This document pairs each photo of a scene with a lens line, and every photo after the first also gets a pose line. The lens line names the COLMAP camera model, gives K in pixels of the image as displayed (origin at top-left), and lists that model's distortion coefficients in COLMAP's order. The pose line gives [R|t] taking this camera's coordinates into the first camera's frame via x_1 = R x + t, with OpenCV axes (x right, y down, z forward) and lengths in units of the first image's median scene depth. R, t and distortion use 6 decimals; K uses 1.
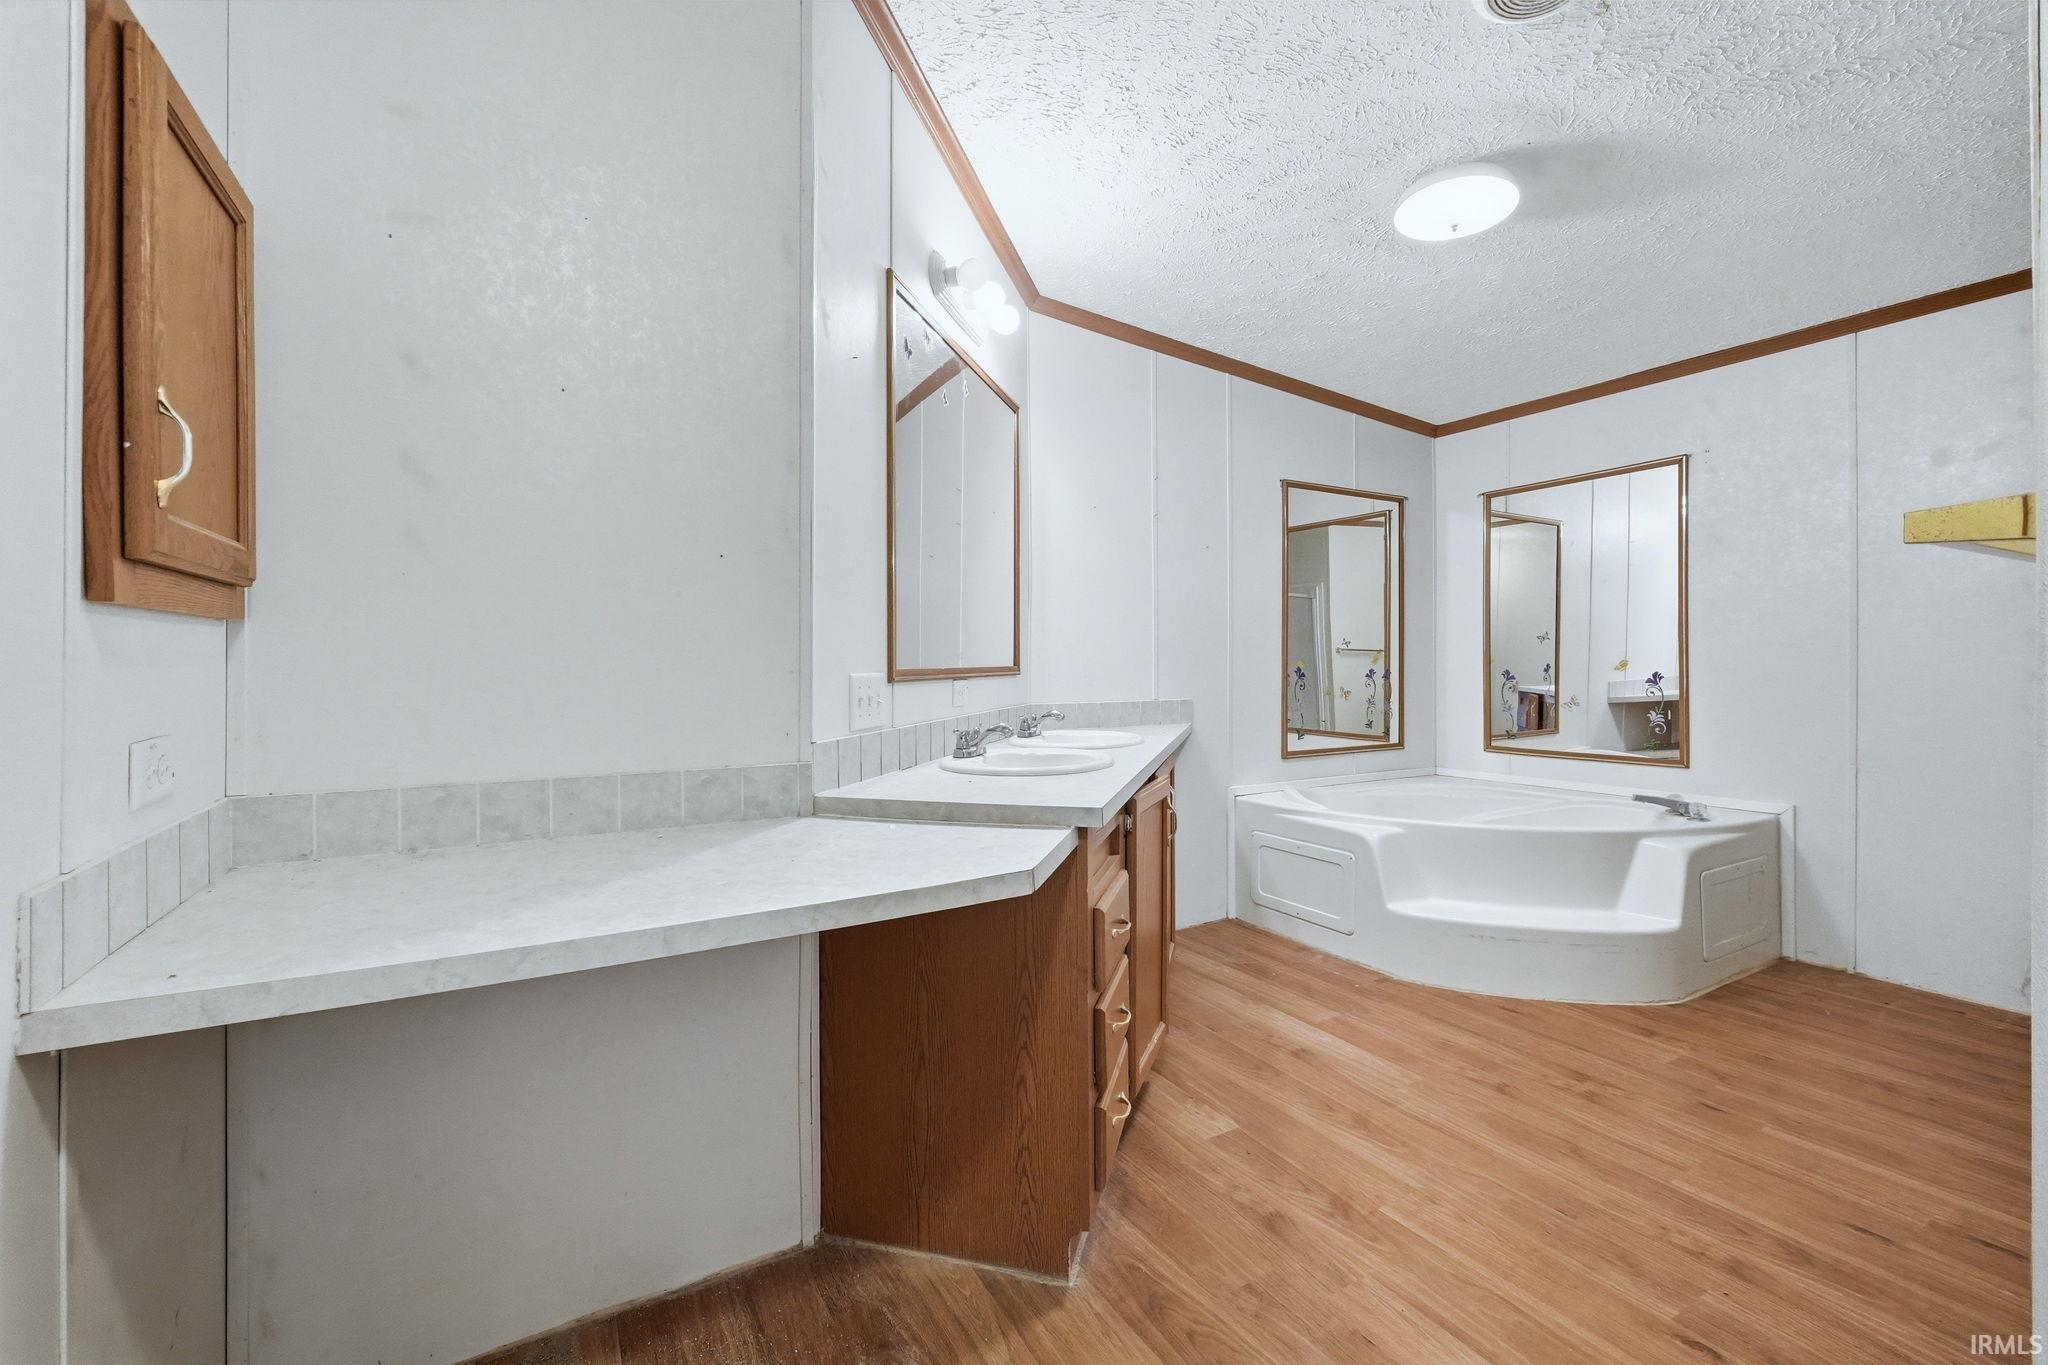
lens RADIAL K [[860.6, 0, 1019.2], [0, 860.6, 667.3], [0, 0, 1]] dist [-0.002022, 0.000190]
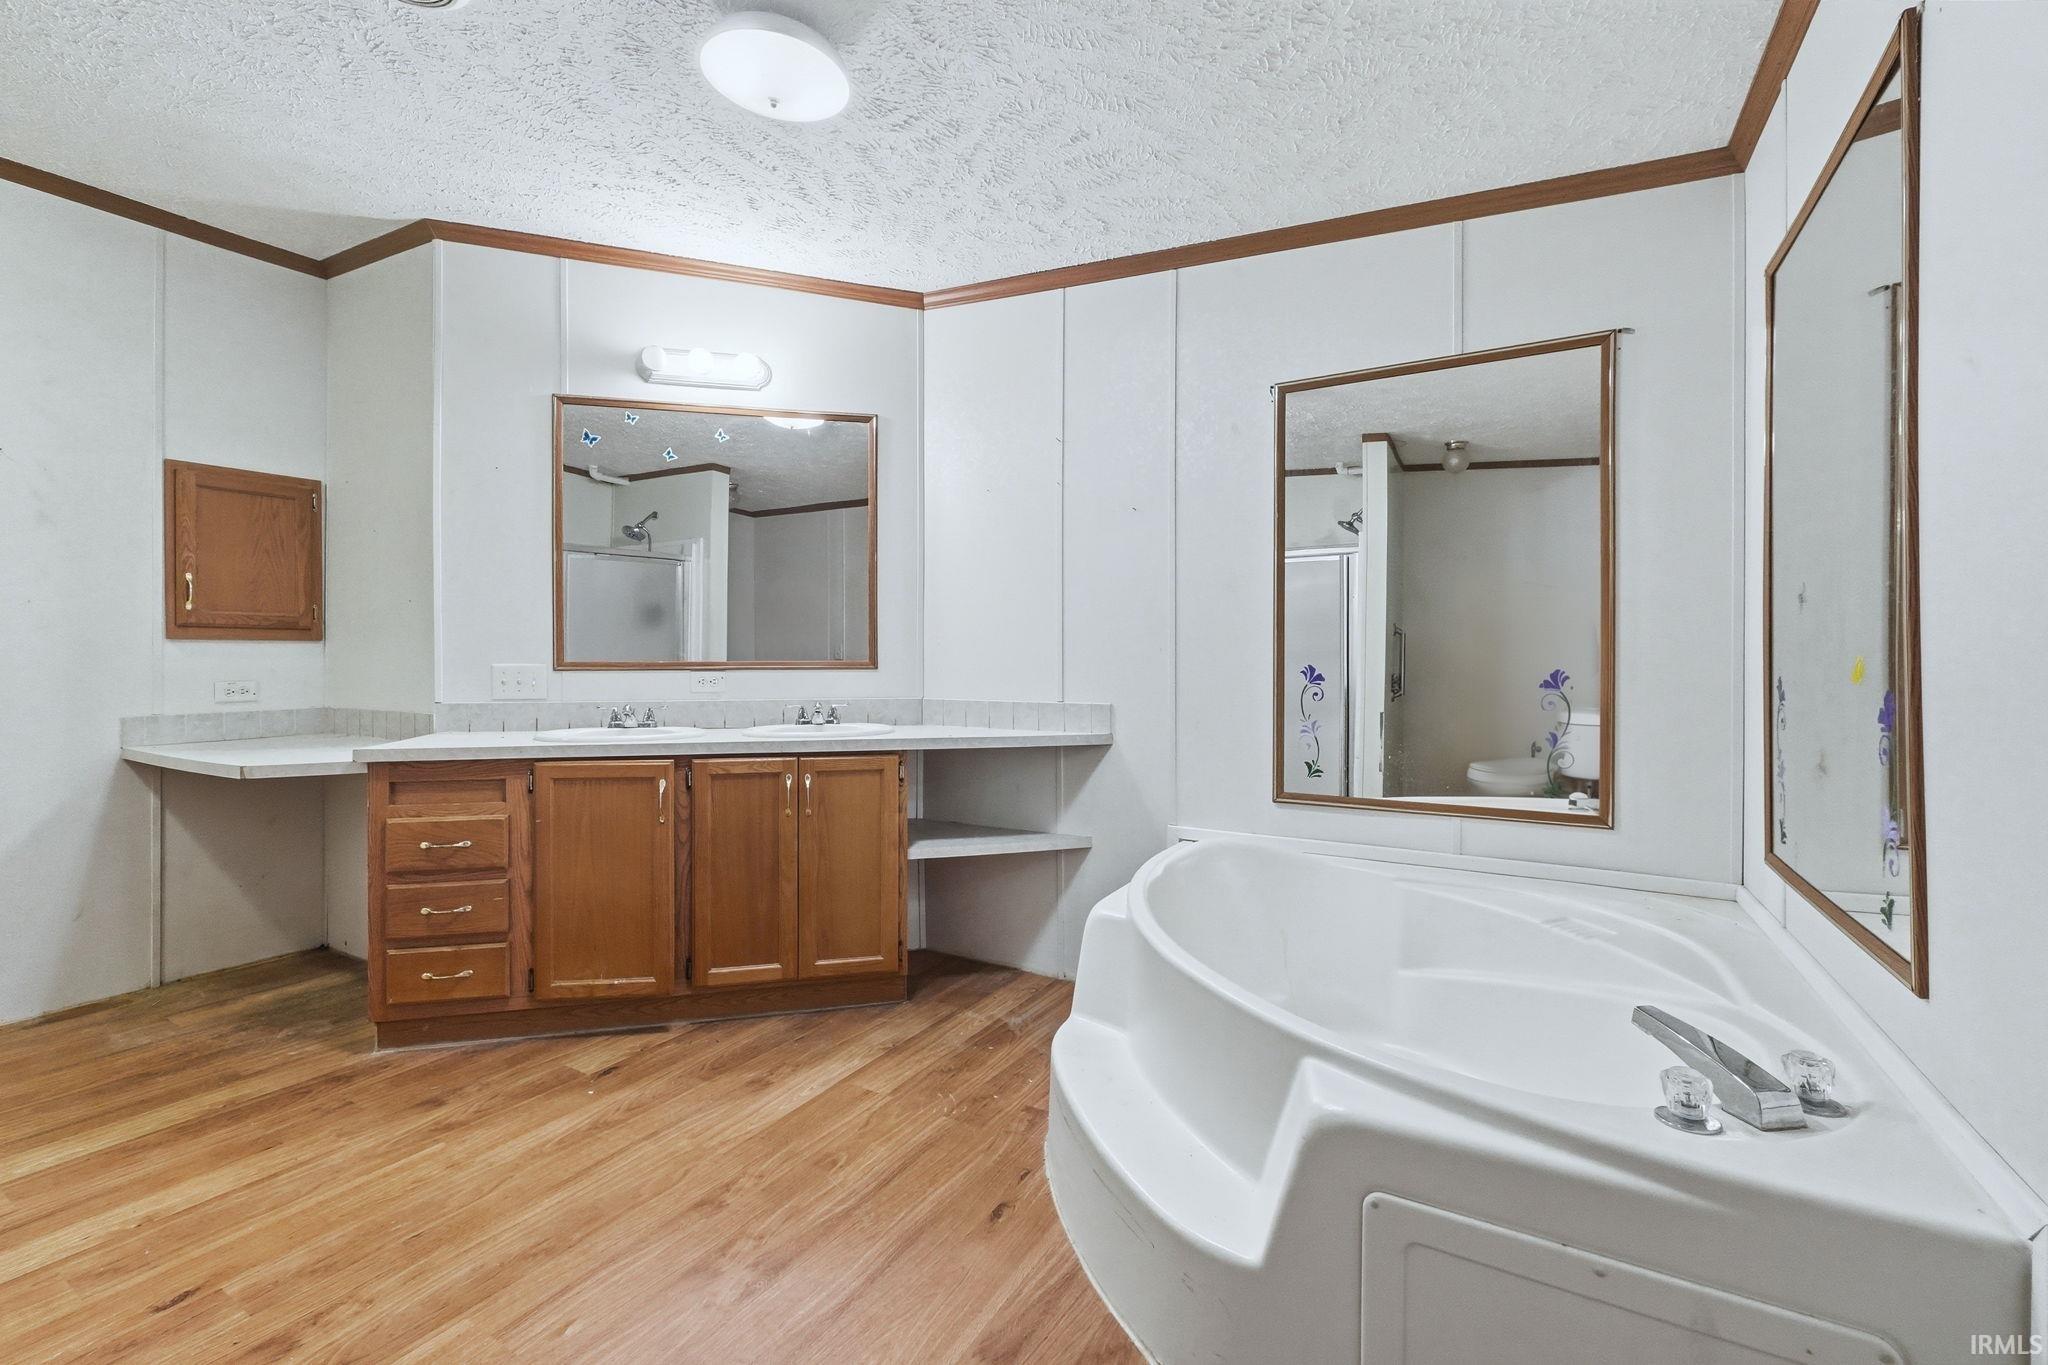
lens RADIAL K [[873.9, 0, 1018.4], [0, 873.9, 666.9], [0, 0, 1]] dist [-0.001096, -0.000434]
pose [[0.490352, 0.013728, -0.871417, 1.311226], [-0.007669, 0.999905, 0.011437, -0.009689], [0.871491, 0.001075, 0.490410, 0.808590]]
